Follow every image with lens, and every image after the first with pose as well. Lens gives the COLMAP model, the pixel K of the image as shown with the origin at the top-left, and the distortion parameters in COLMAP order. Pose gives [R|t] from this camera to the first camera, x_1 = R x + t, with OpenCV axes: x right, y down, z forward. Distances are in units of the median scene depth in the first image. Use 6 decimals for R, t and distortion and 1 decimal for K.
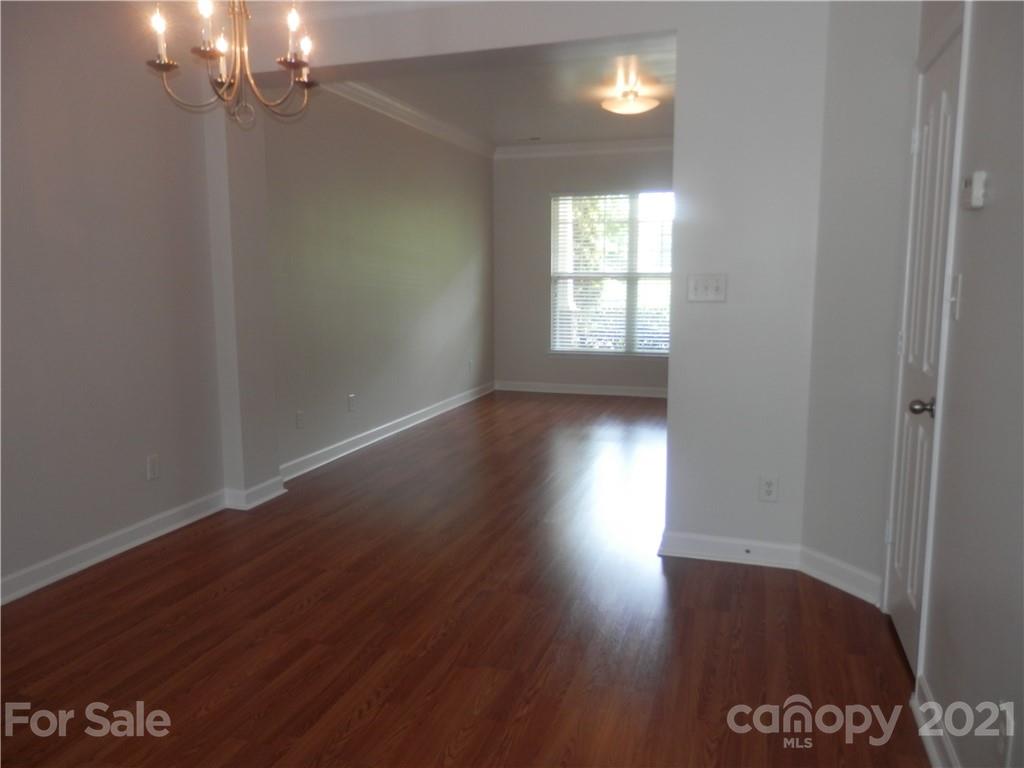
lens RADIAL K [[755.9, 0, 512.0], [0, 755.9, 384.0], [0, 0, 1]] dist [-0.002399, 0.007640]
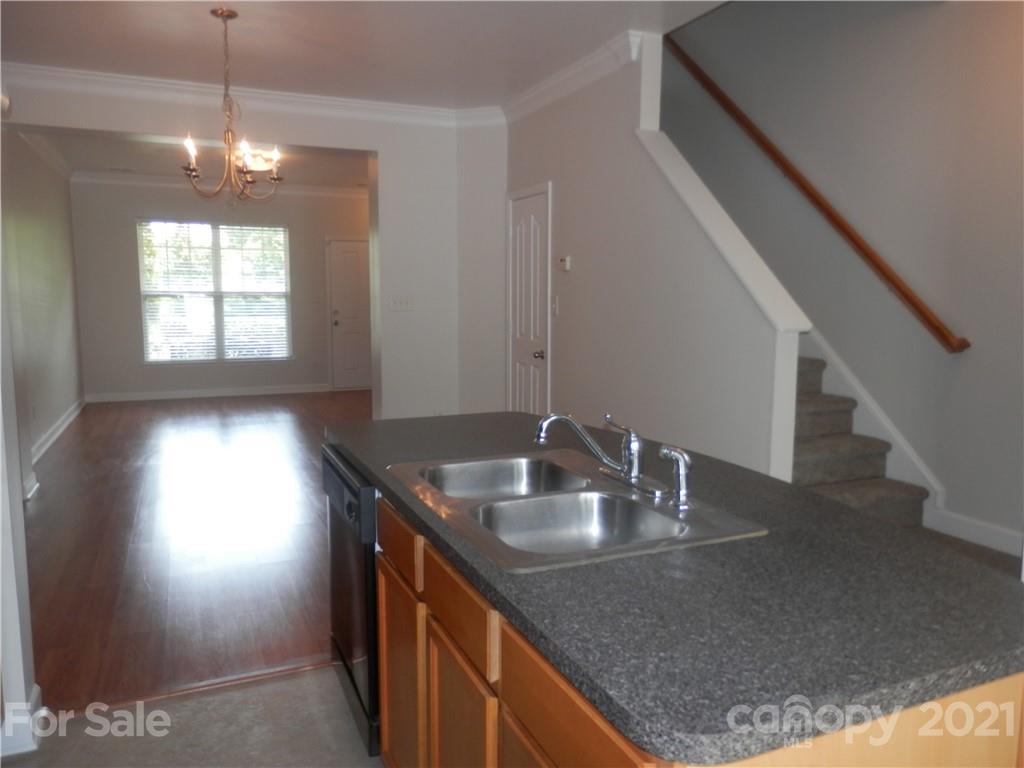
lens RADIAL K [[755.9, 0, 512.0], [0, 755.9, 384.0], [0, 0, 1]] dist [-0.002399, 0.007640]
pose [[0.749834, -0.075668, 0.657284, -0.596049], [0.090033, 0.995867, 0.011936, 0.048528], [-0.655471, 0.050228, 0.753548, -0.376441]]
